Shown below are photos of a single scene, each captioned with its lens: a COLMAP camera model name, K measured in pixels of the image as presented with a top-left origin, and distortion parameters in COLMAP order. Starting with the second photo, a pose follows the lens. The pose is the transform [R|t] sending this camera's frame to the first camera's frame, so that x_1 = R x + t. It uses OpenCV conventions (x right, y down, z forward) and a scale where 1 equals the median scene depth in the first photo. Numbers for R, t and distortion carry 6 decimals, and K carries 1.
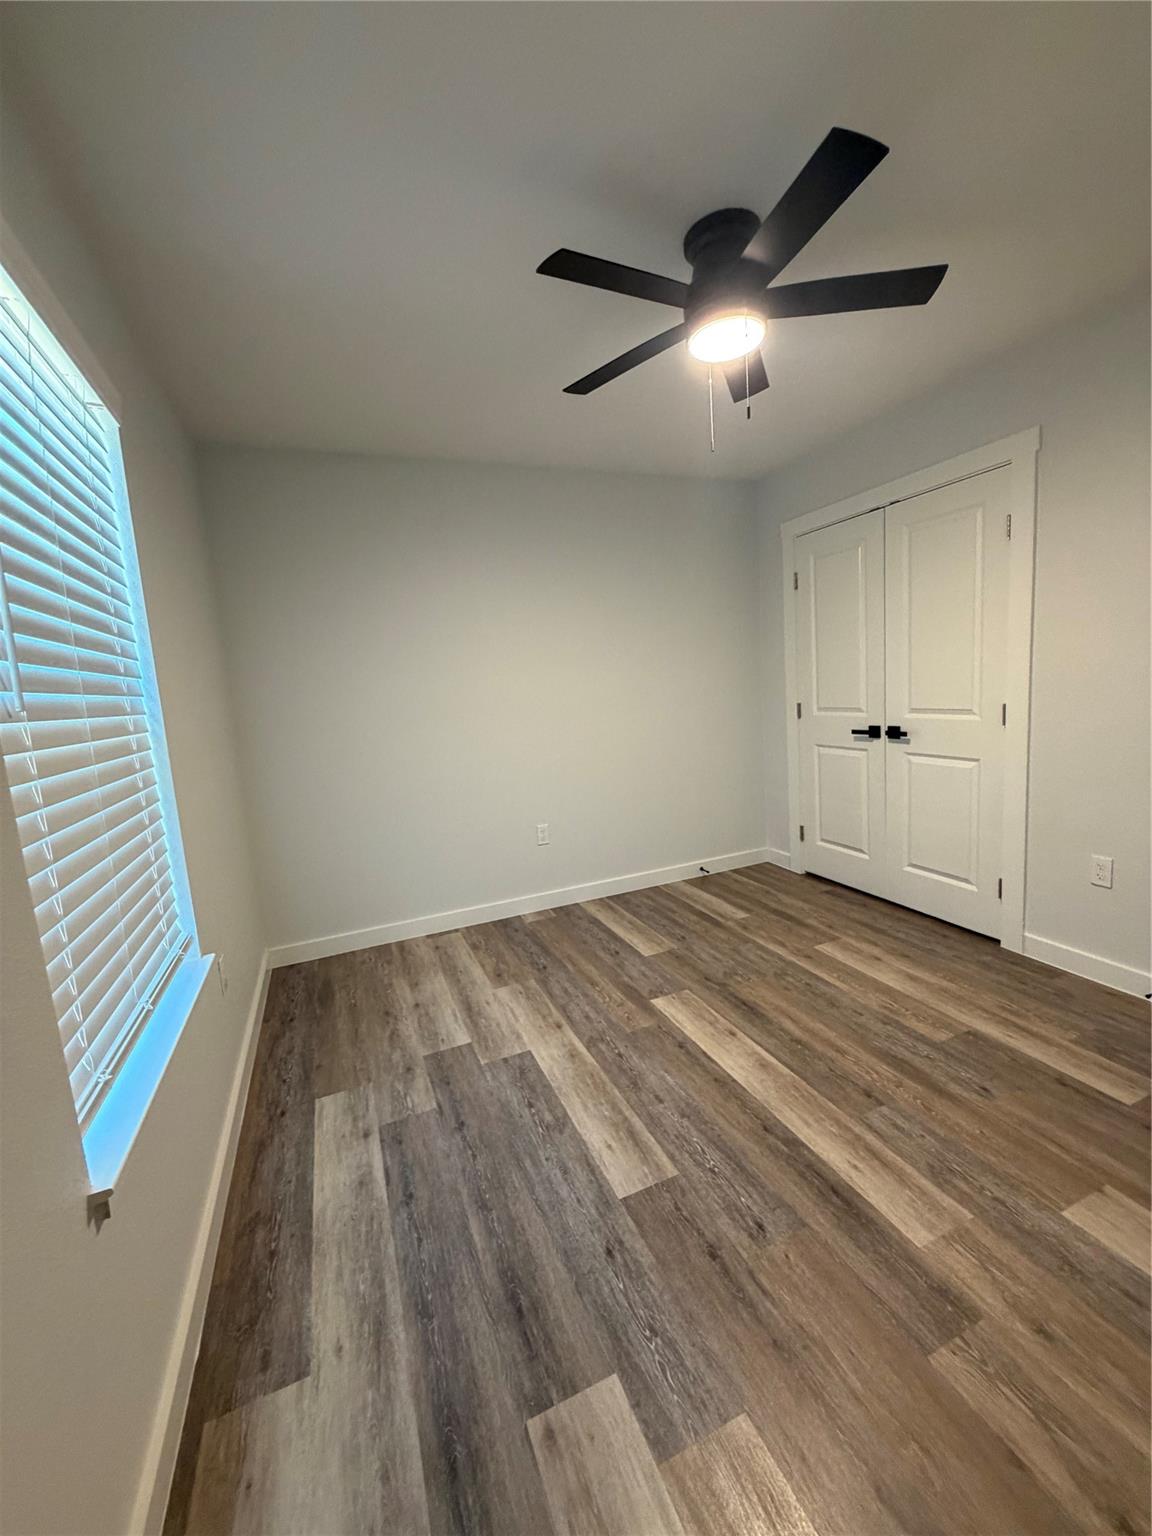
lens RADIAL K [[604.7, 0, 576.0], [0, 604.7, 768.0], [0, 0, 1]] dist [-0.001117, -0.000195]
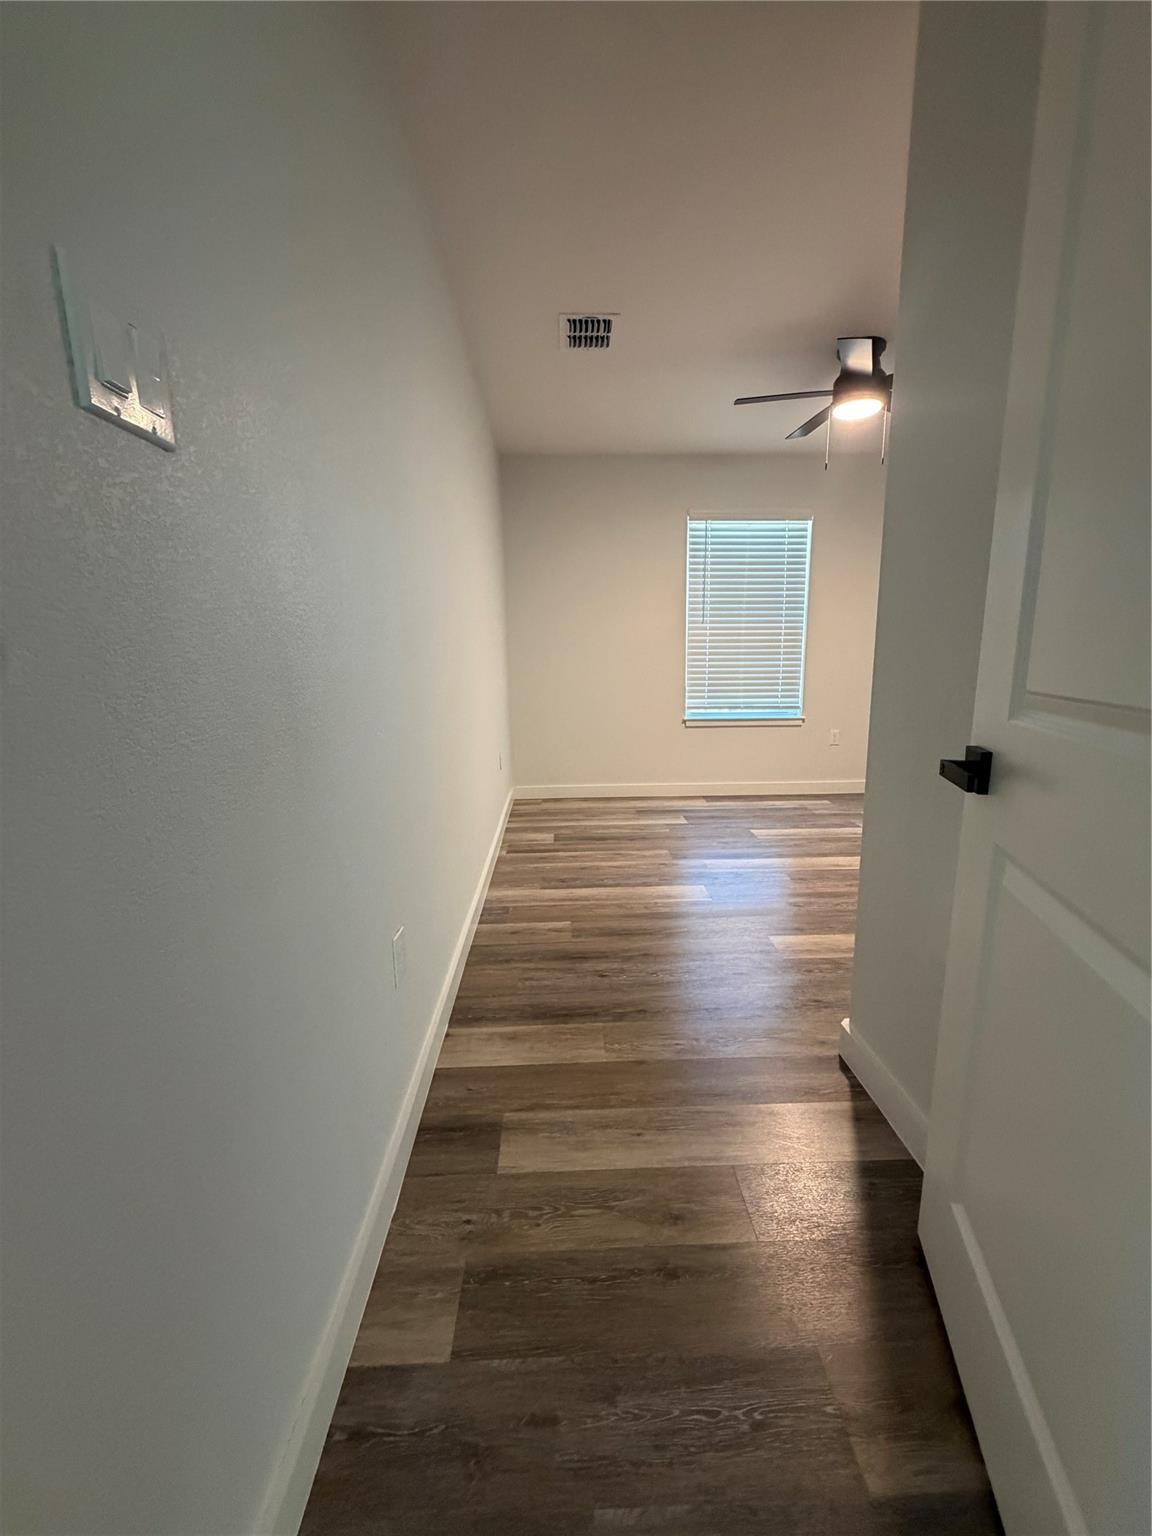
lens RADIAL K [[604.7, 0, 576.0], [0, 604.7, 768.0], [0, 0, 1]] dist [-0.001117, -0.000195]
pose [[-0.359222, 0.244784, -0.900578, 2.464433], [-0.095588, 0.950263, 0.296417, -0.185383], [0.928344, 0.192564, -0.317957, 1.072467]]
